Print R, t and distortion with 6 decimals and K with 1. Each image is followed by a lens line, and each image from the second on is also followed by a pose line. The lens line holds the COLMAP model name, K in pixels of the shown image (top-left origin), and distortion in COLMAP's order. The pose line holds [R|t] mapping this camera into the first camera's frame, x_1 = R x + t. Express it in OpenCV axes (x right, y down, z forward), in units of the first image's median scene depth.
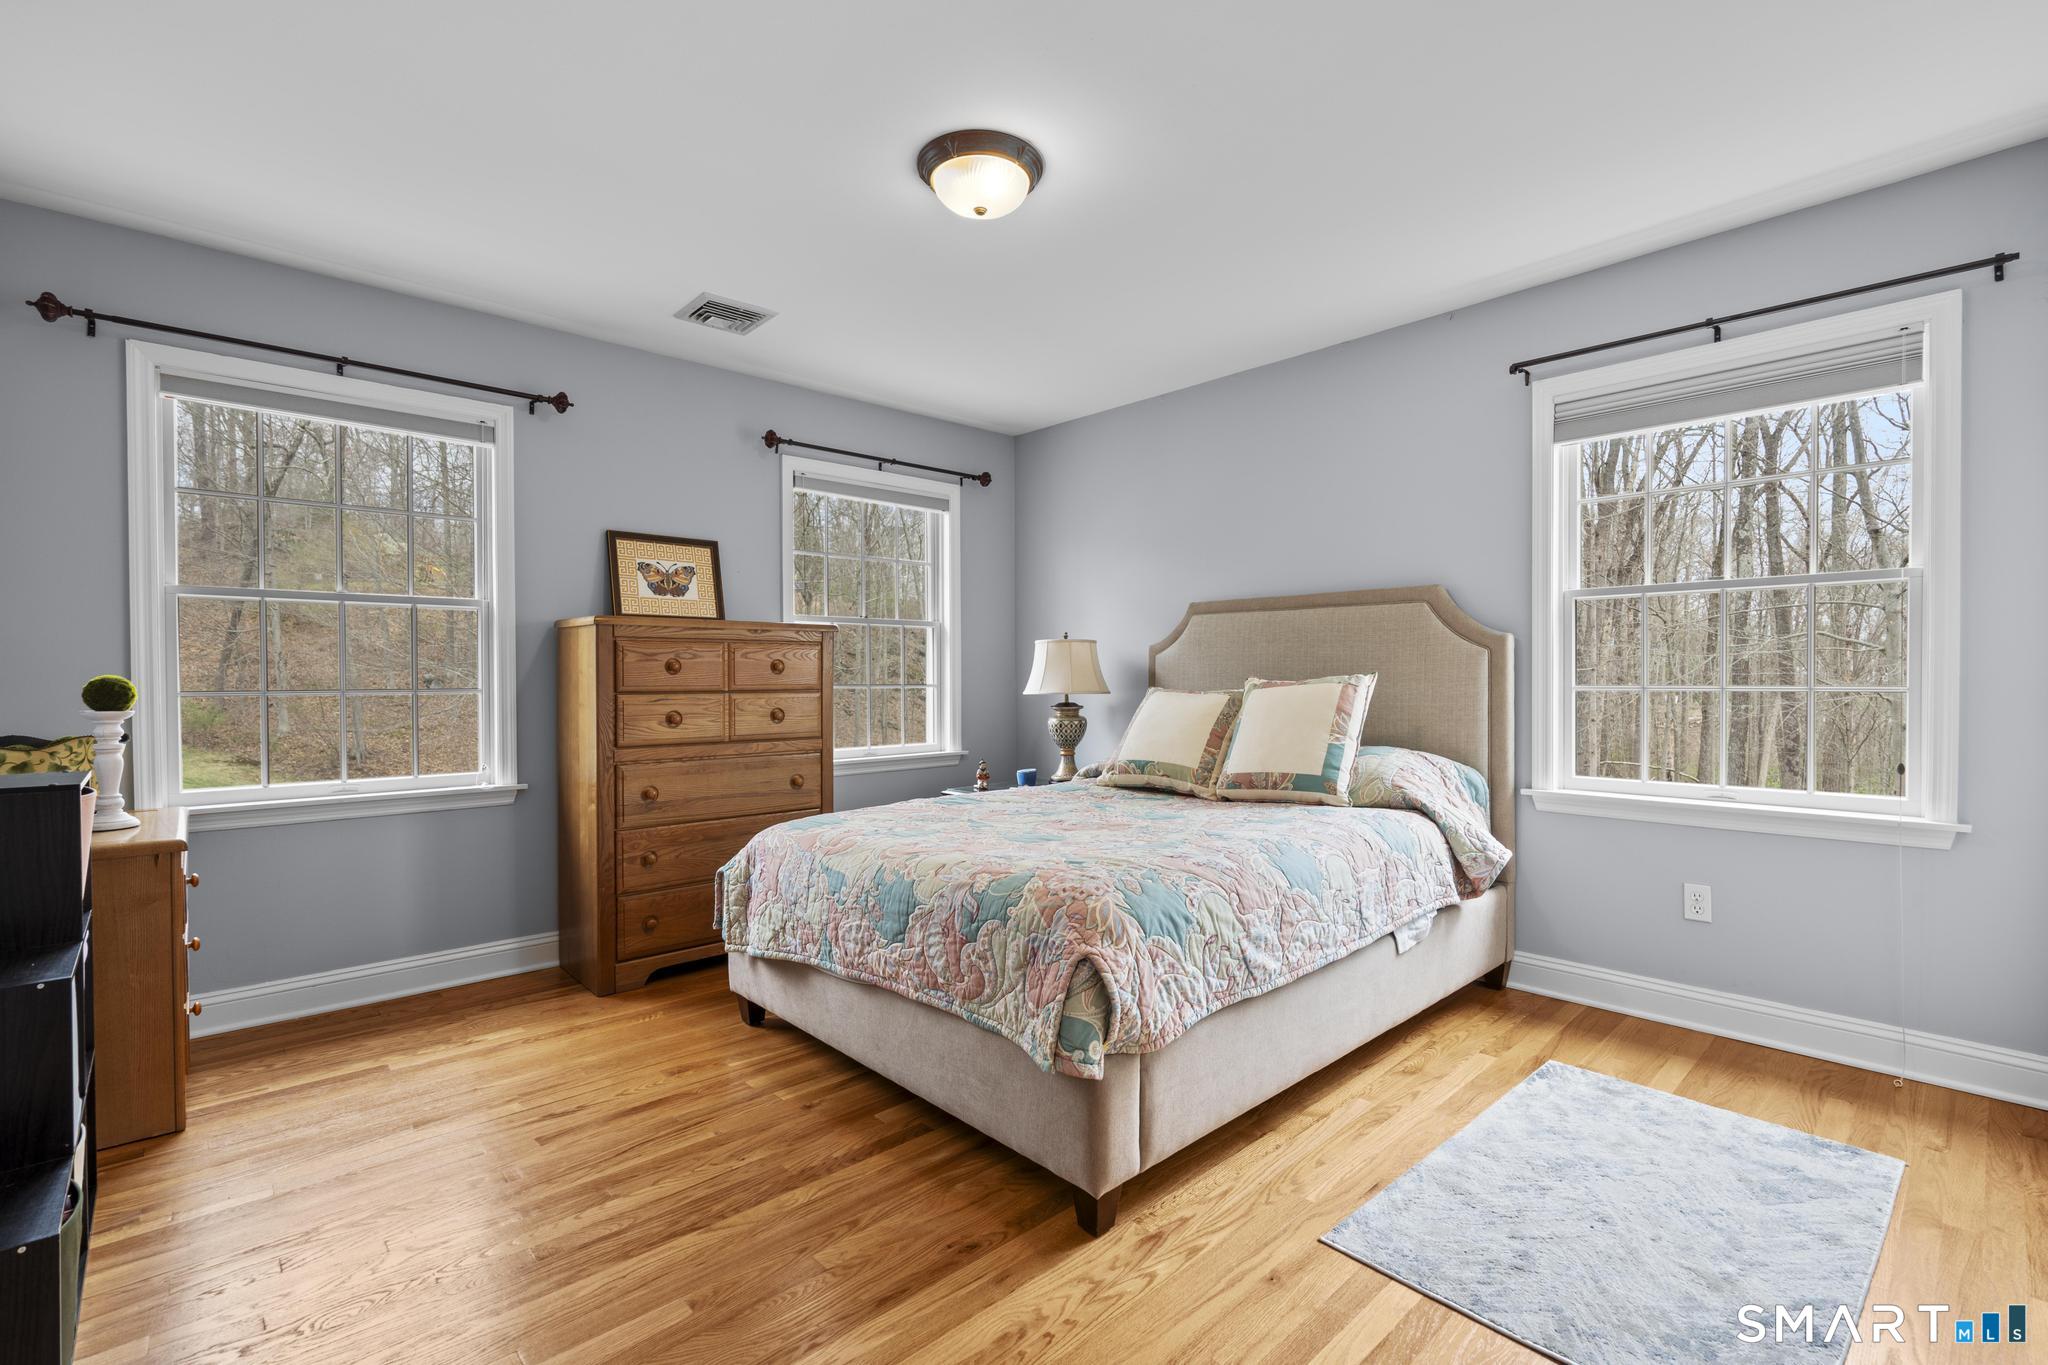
lens RADIAL K [[917.0, 0, 1019.6], [0, 917.0, 687.4], [0, 0, 1]] dist [-0.005113, 0.000196]
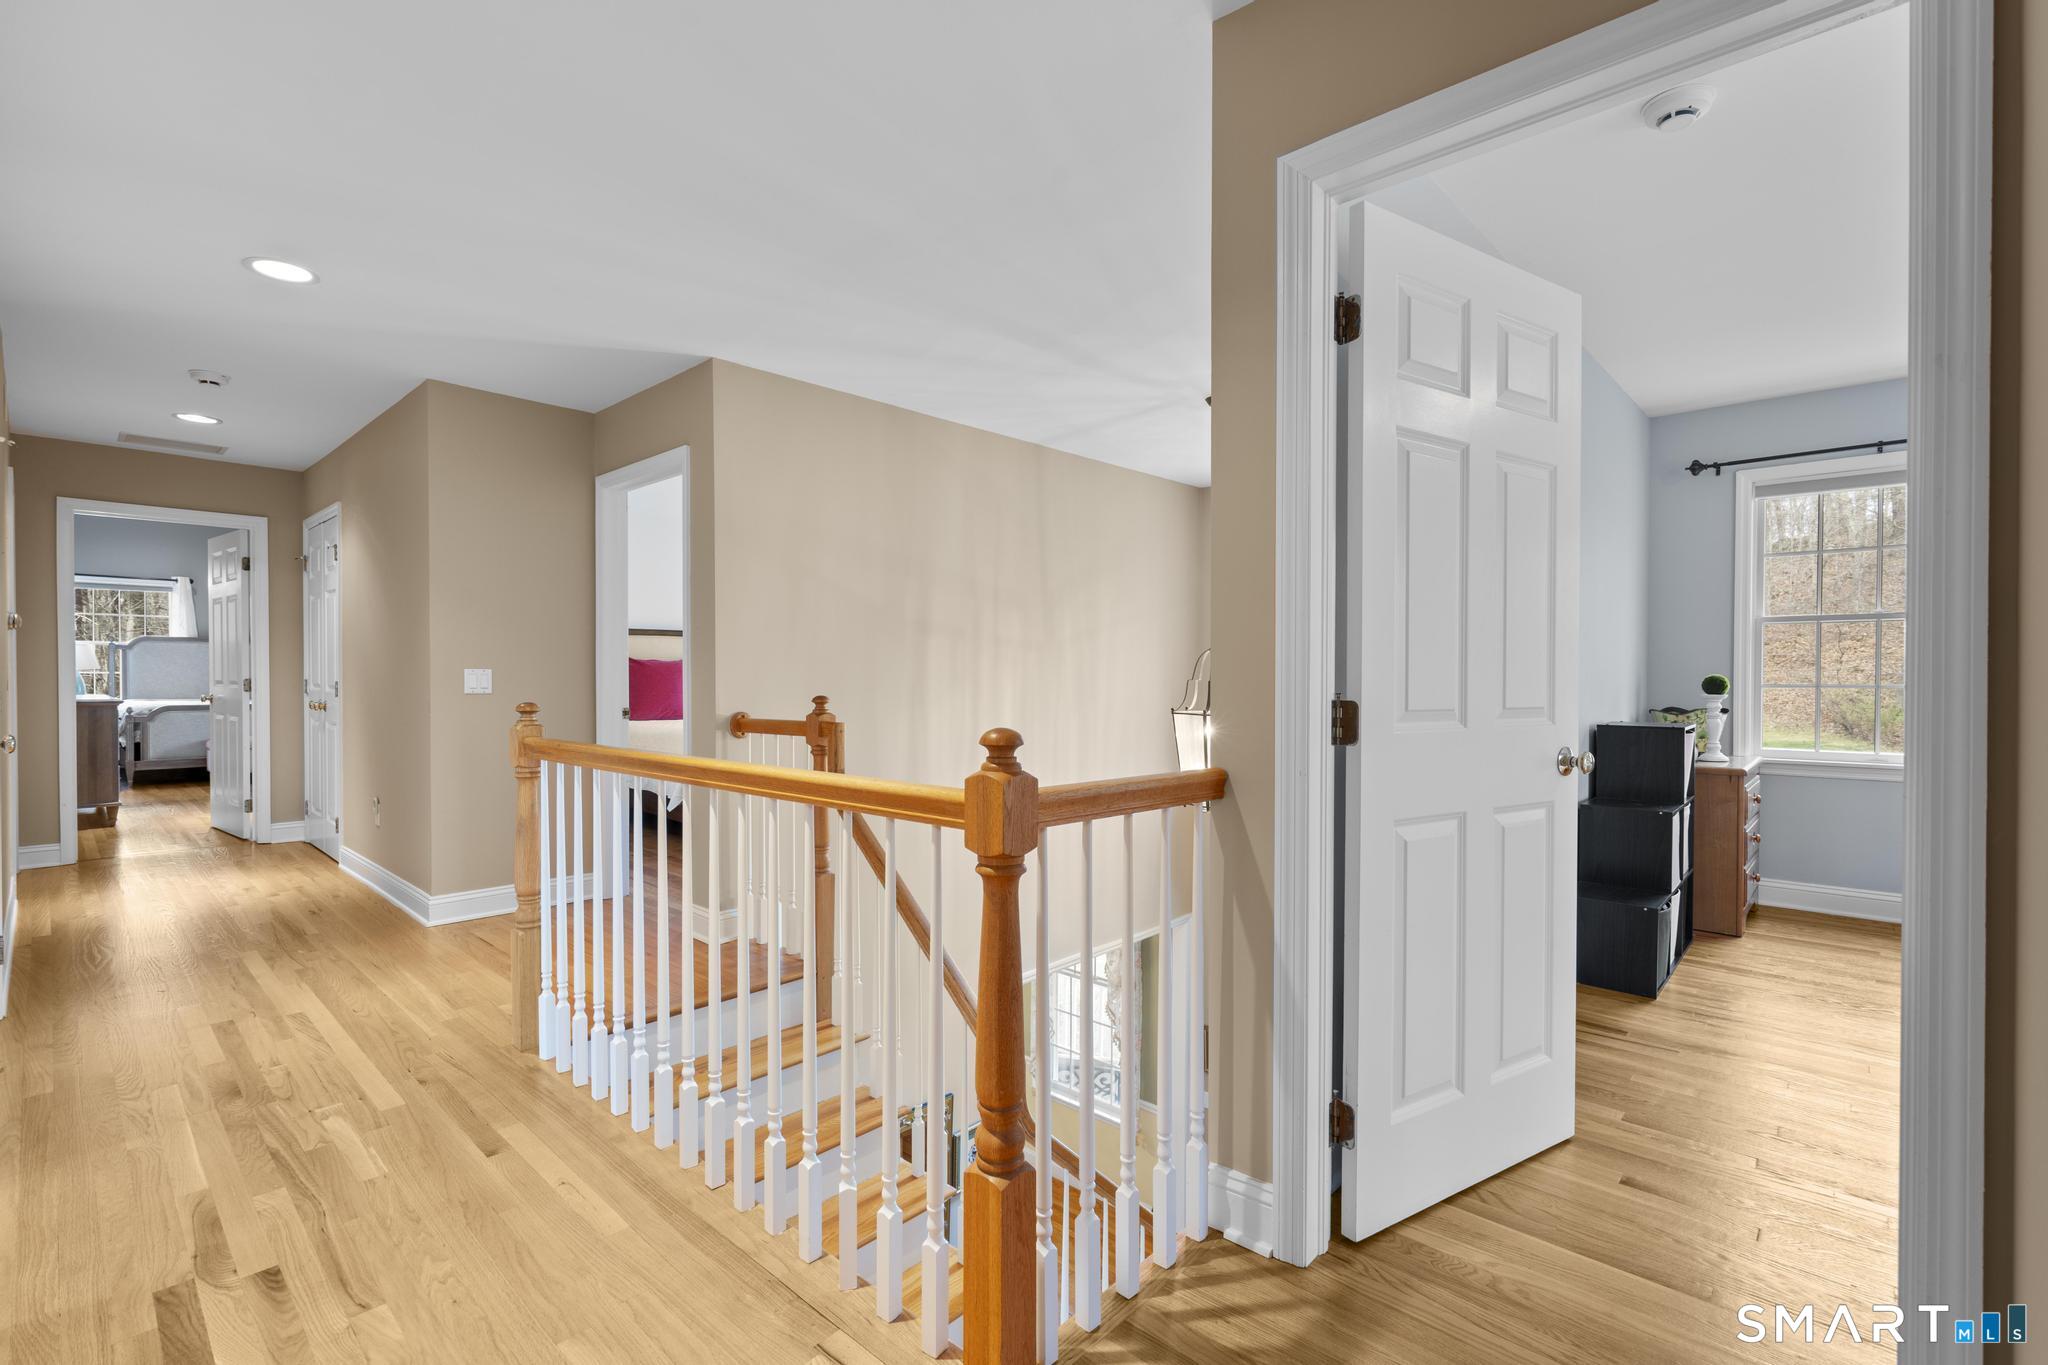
lens RADIAL K [[917.0, 0, 1019.6], [0, 917.0, 687.4], [0, 0, 1]] dist [-0.005113, 0.000196]
pose [[0.066411, 0.012760, -0.997711, 0.646346], [-0.018602, 0.999760, 0.011548, 0.016134], [0.997619, 0.017793, 0.066633, -0.438057]]
